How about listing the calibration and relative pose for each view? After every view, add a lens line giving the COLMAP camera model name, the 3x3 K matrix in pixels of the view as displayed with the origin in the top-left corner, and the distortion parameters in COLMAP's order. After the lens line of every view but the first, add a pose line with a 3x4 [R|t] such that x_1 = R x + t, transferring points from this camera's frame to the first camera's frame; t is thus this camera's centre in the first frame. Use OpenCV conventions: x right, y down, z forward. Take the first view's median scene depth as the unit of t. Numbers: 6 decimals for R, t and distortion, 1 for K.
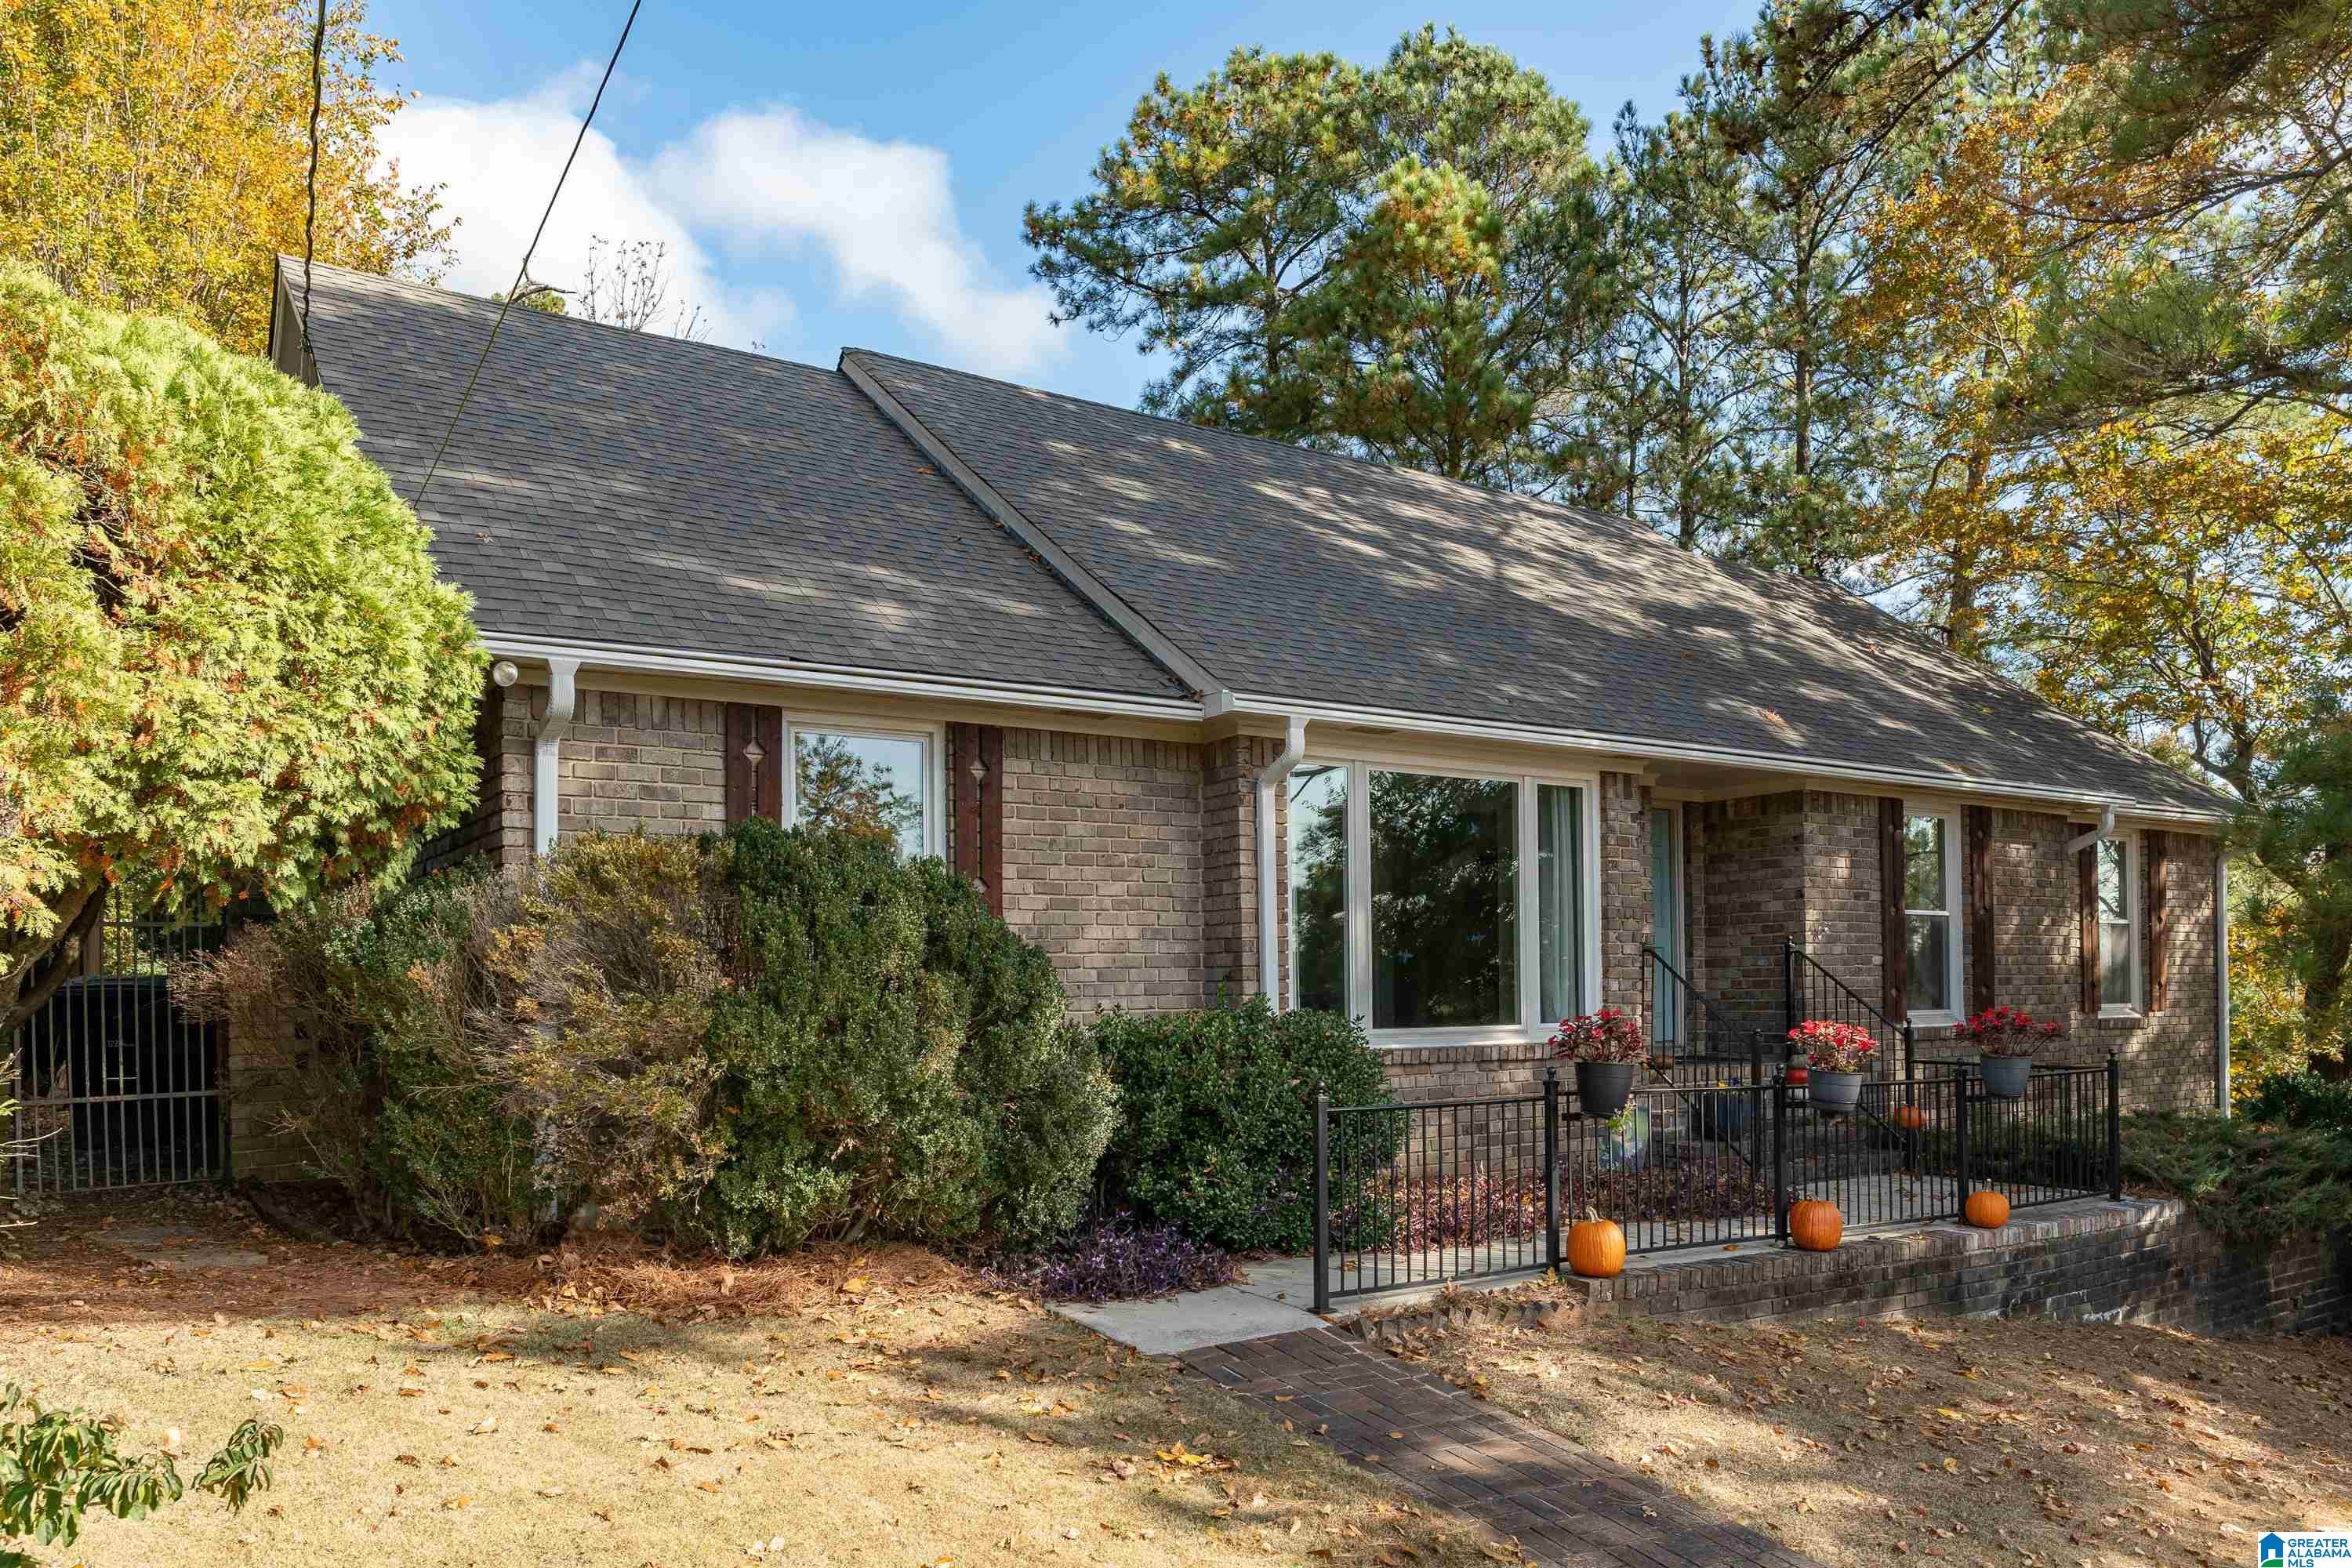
lens RADIAL K [[1653.2, 0, 1176.0], [0, 1653.2, 784.0], [0, 0, 1]] dist [0.003342, 0.000606]
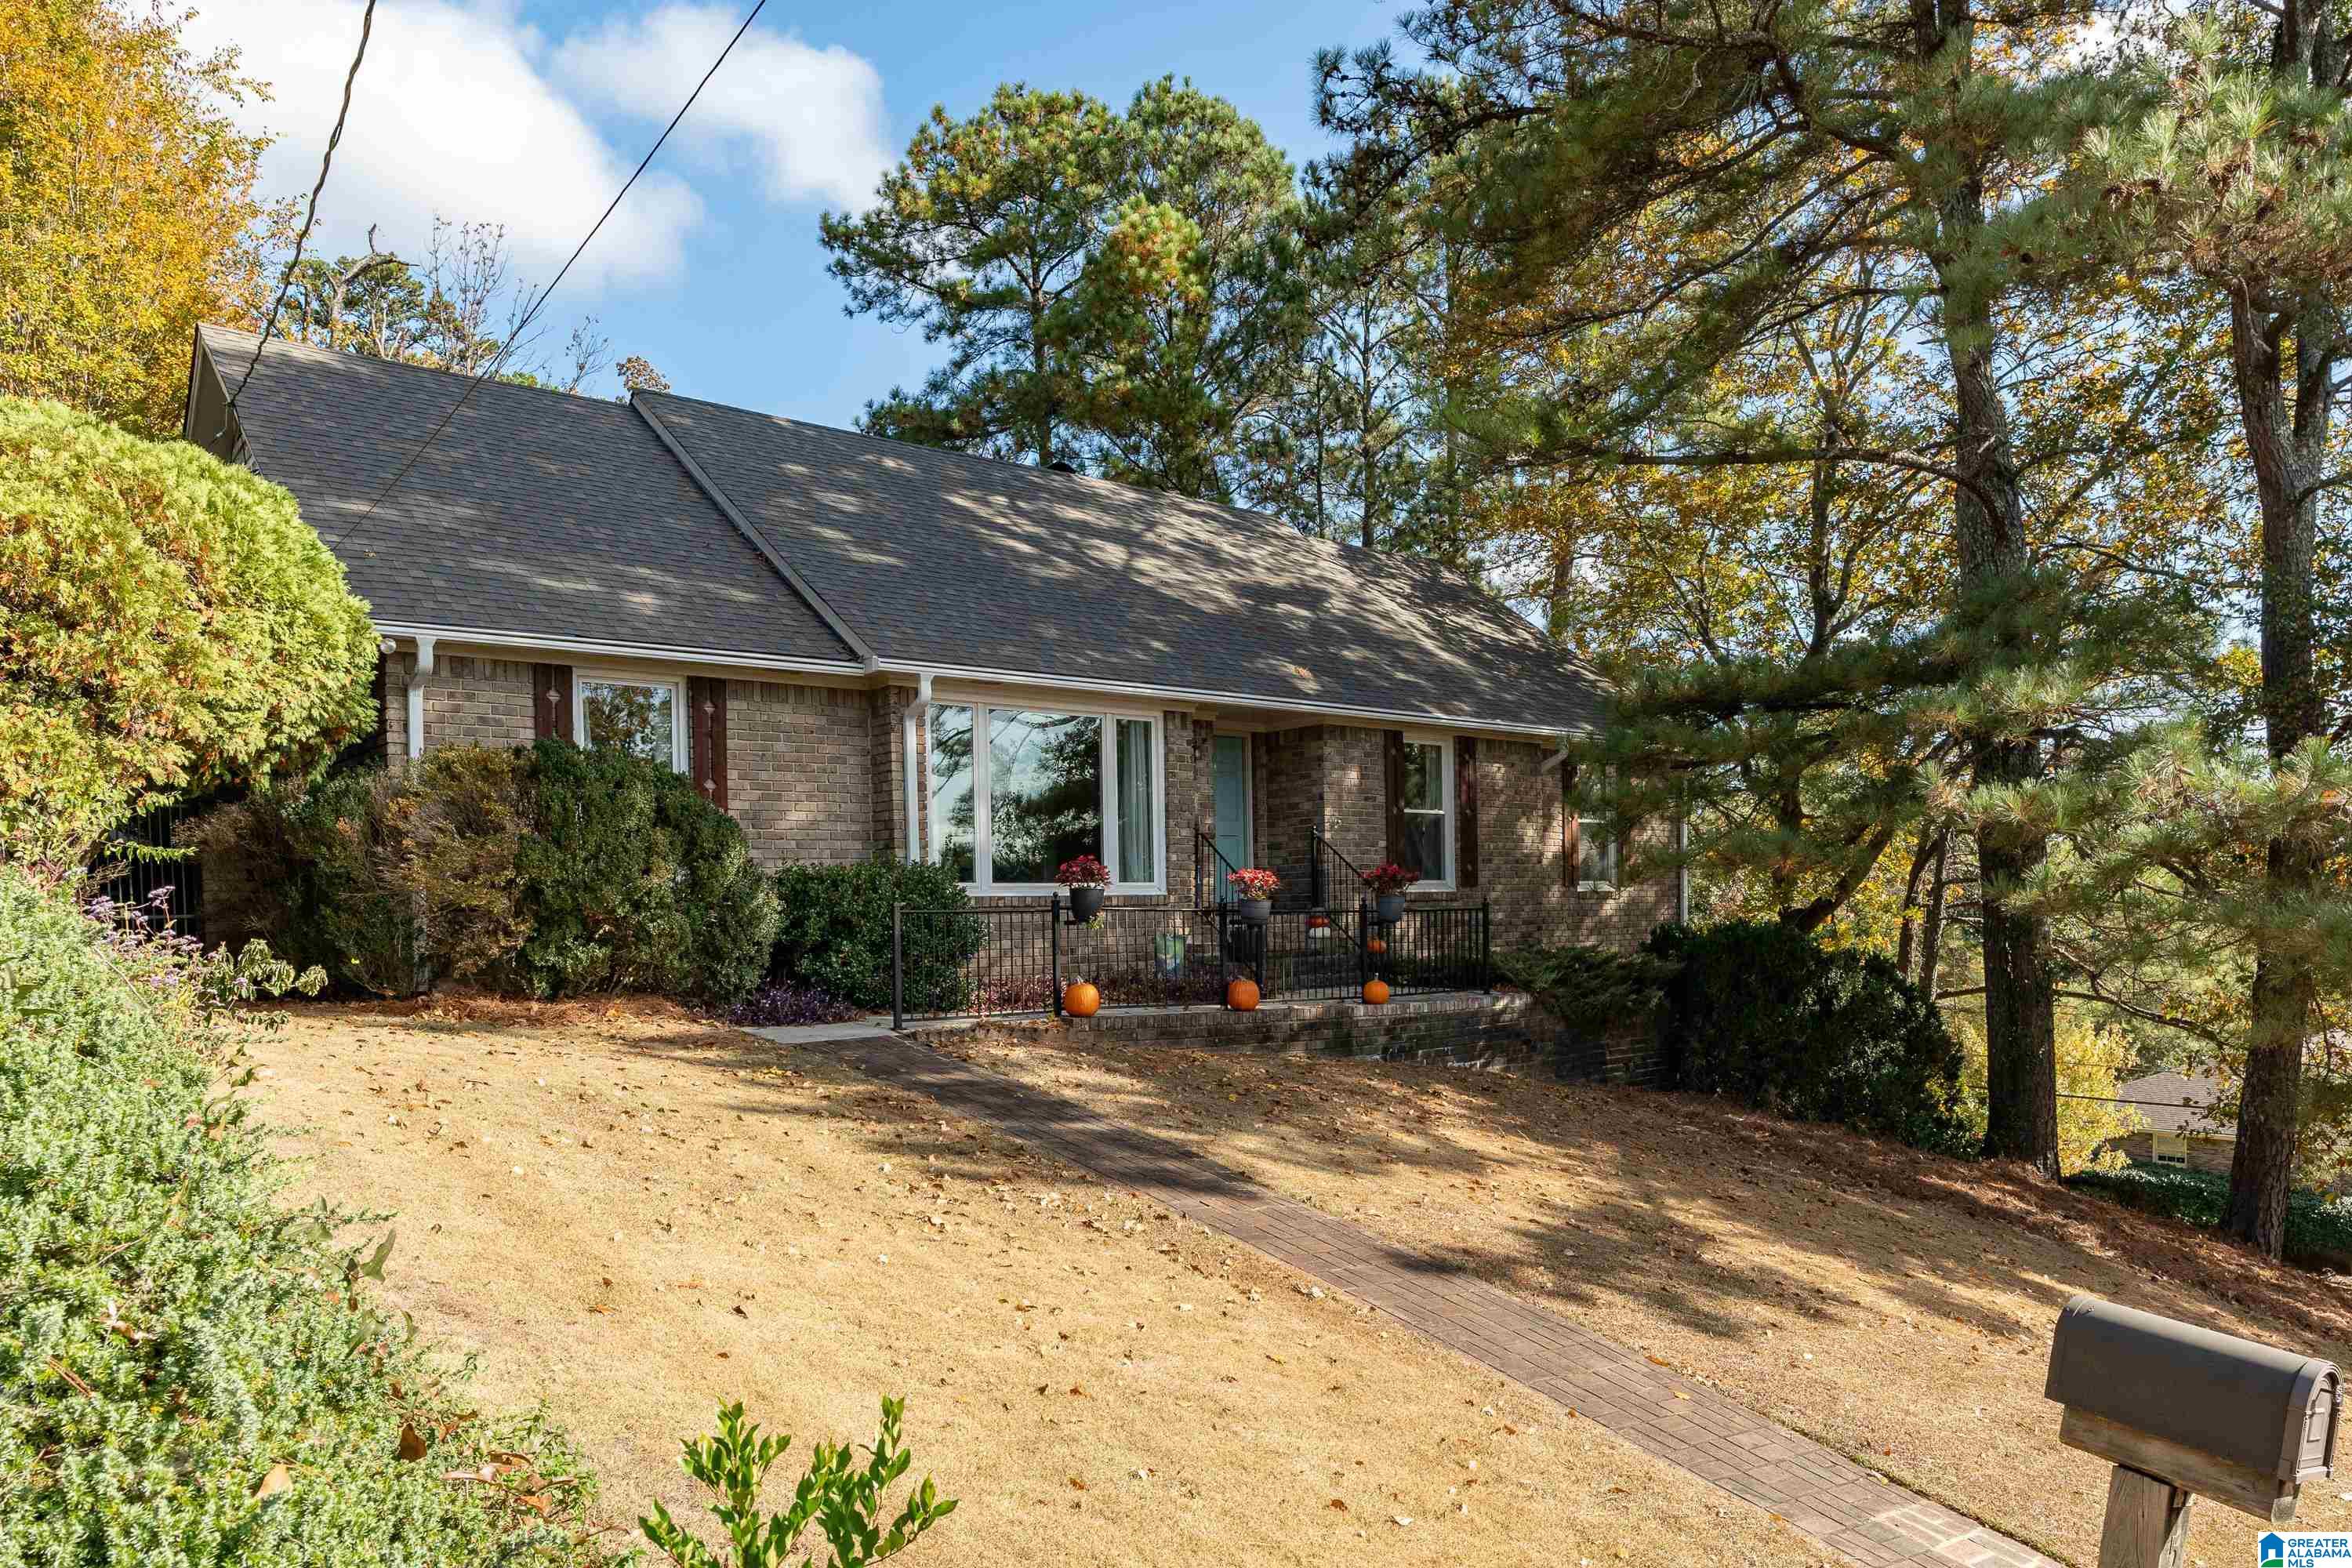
lens RADIAL K [[1594.3, 0, 1176.0], [0, 1594.3, 784.0], [0, 0, 1]] dist [-0.010403, 0.068381]
pose [[0.995380, 0.002432, 0.095987, 0.131988], [-0.006552, 0.999069, 0.042630, -0.002656], [-0.095794, -0.043062, 0.994469, -0.394732]]
